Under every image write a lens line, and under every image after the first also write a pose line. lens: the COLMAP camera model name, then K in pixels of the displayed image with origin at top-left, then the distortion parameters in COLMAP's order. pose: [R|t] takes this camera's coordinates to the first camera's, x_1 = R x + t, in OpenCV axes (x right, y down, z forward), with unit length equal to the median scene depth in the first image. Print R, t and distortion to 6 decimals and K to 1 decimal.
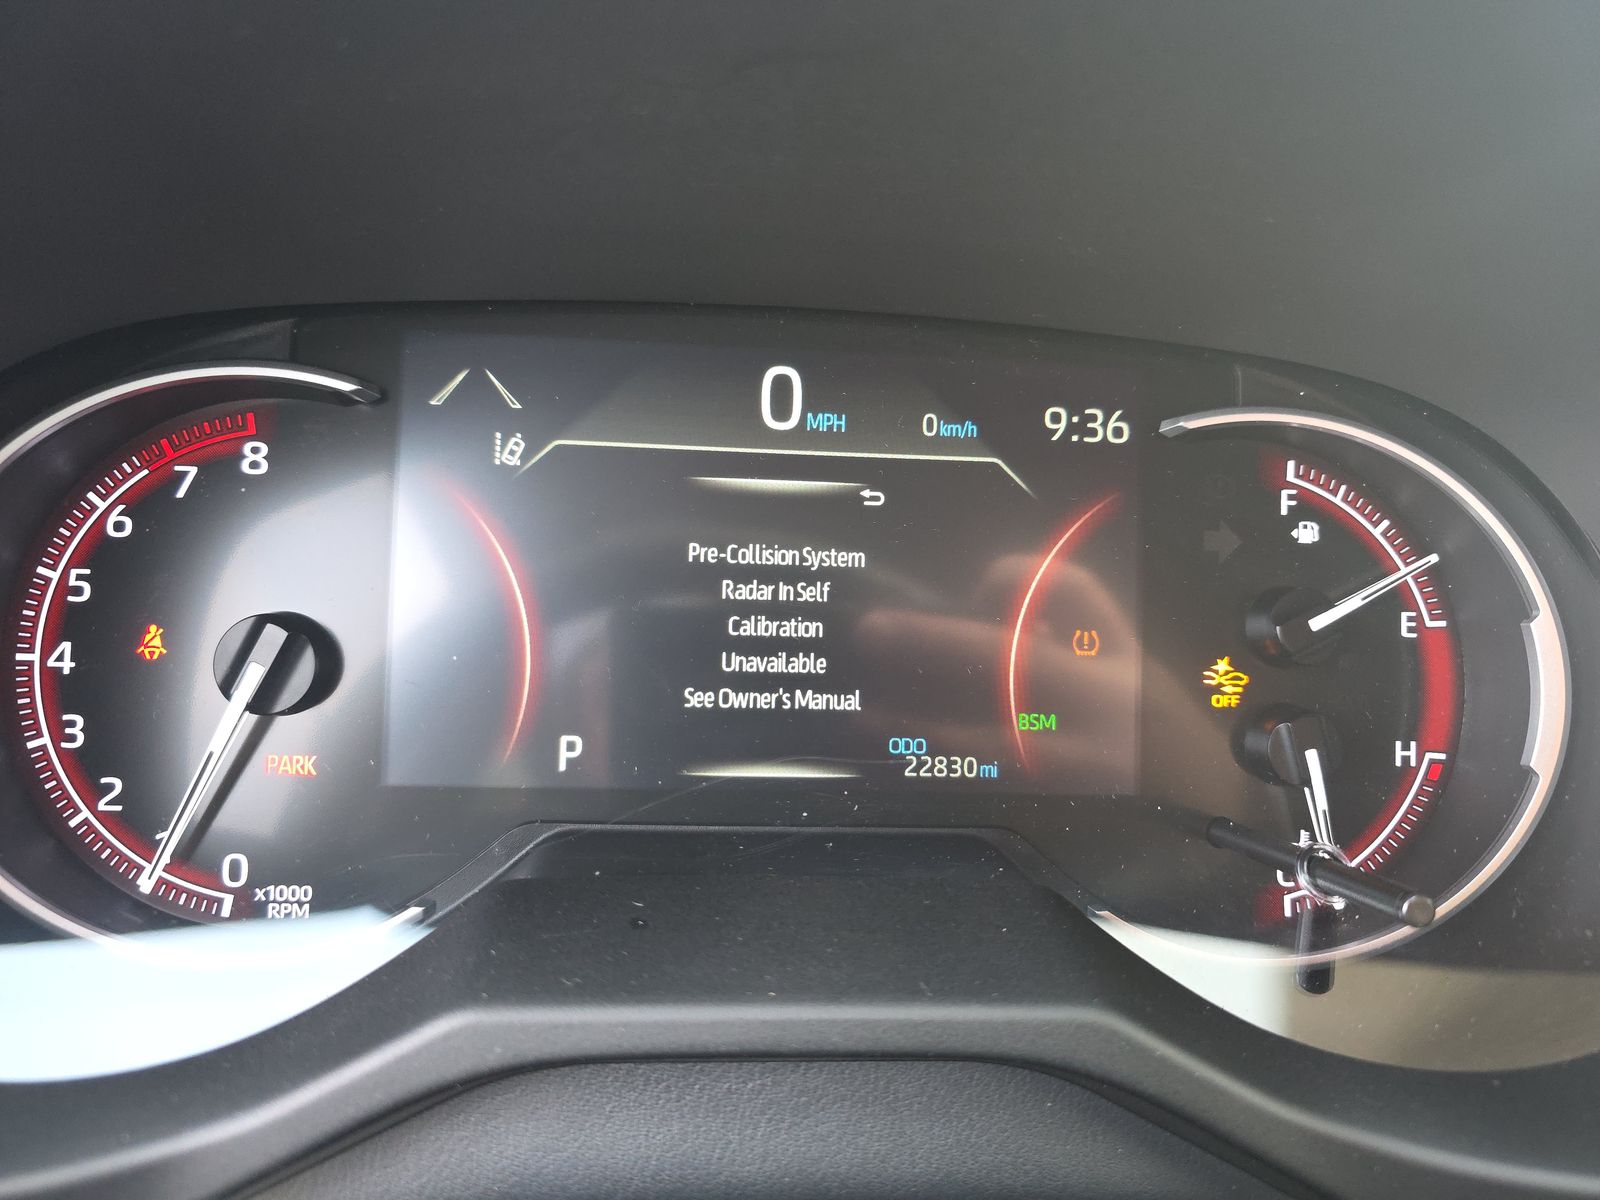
lens RADIAL K [[1058.0, 0, 793.3], [0, 1058.0, 596.3], [0, 0, 1]] dist [-0.004581, -0.002797]
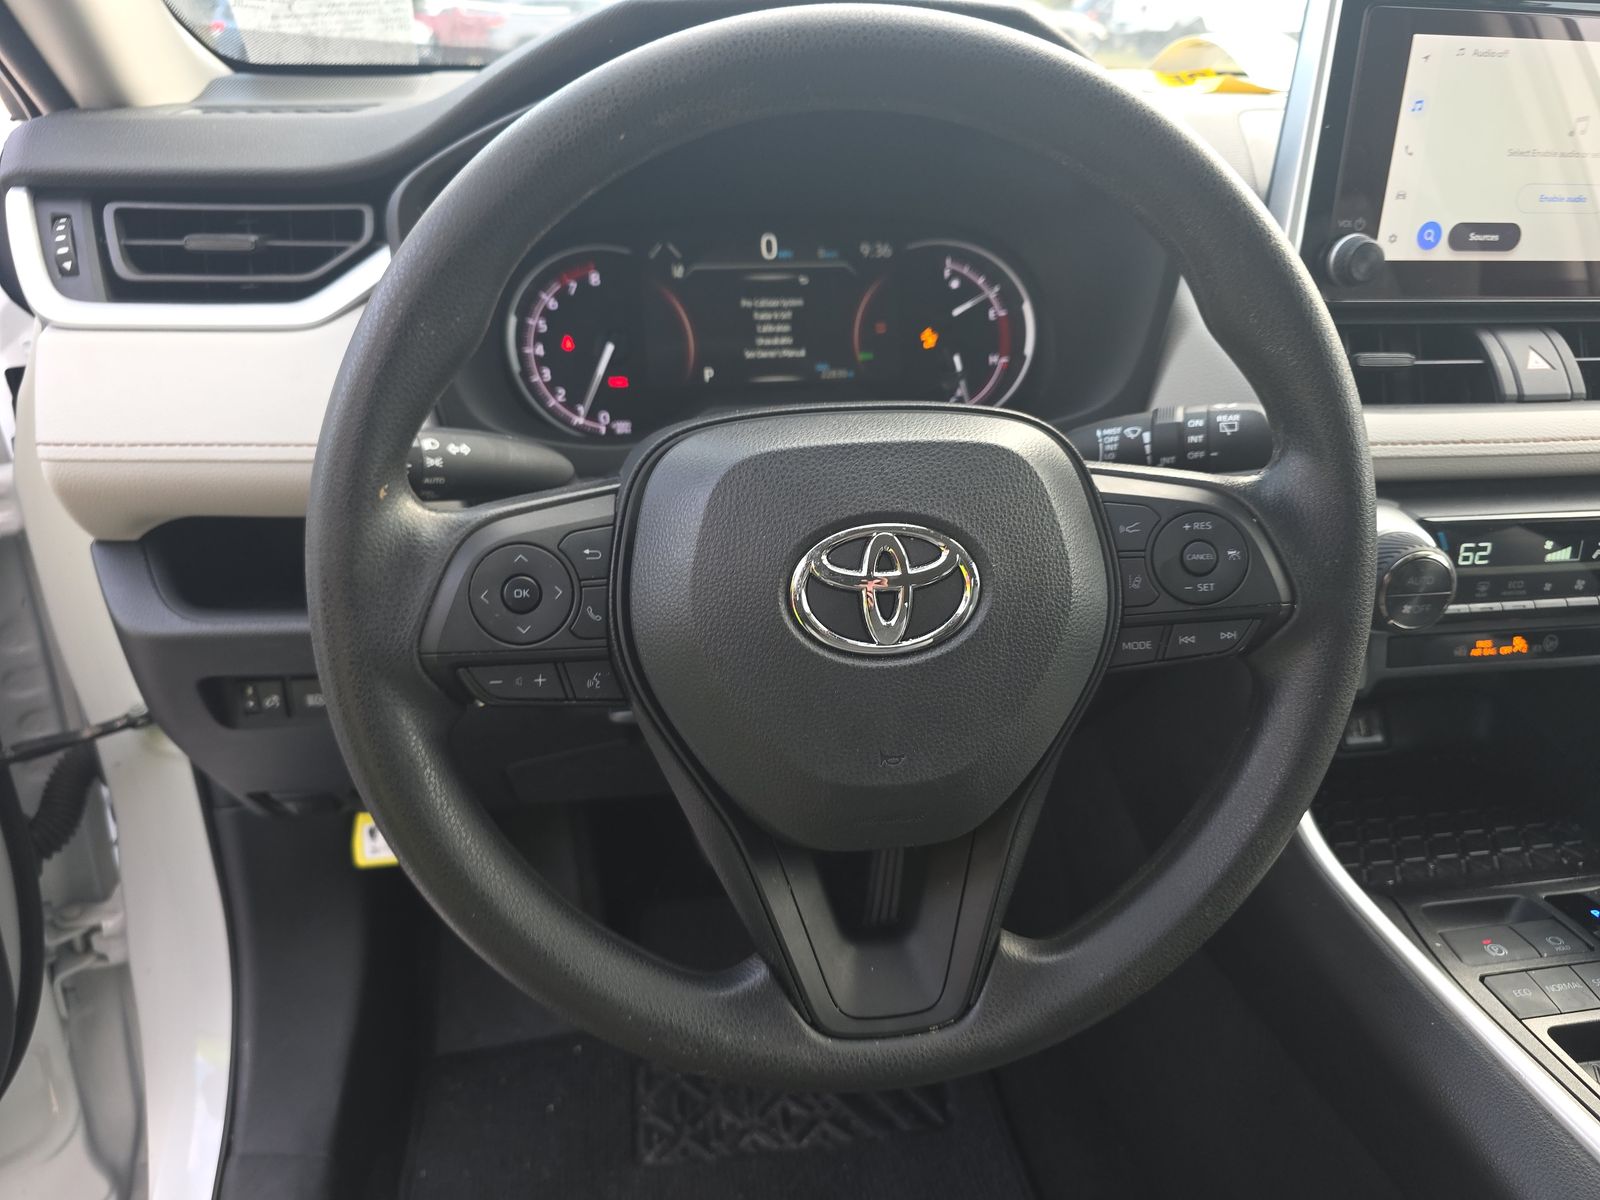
lens RADIAL K [[1058.0, 0, 806.7], [0, 1058.0, 607.3], [0, 0, 1]] dist [-0.004581, -0.002797]
pose [[0.994546, -0.085688, 0.059469, -0.165288], [0.078713, 0.990690, 0.111077, 0.472141], [-0.068433, -0.105791, 0.992031, -1.962408]]
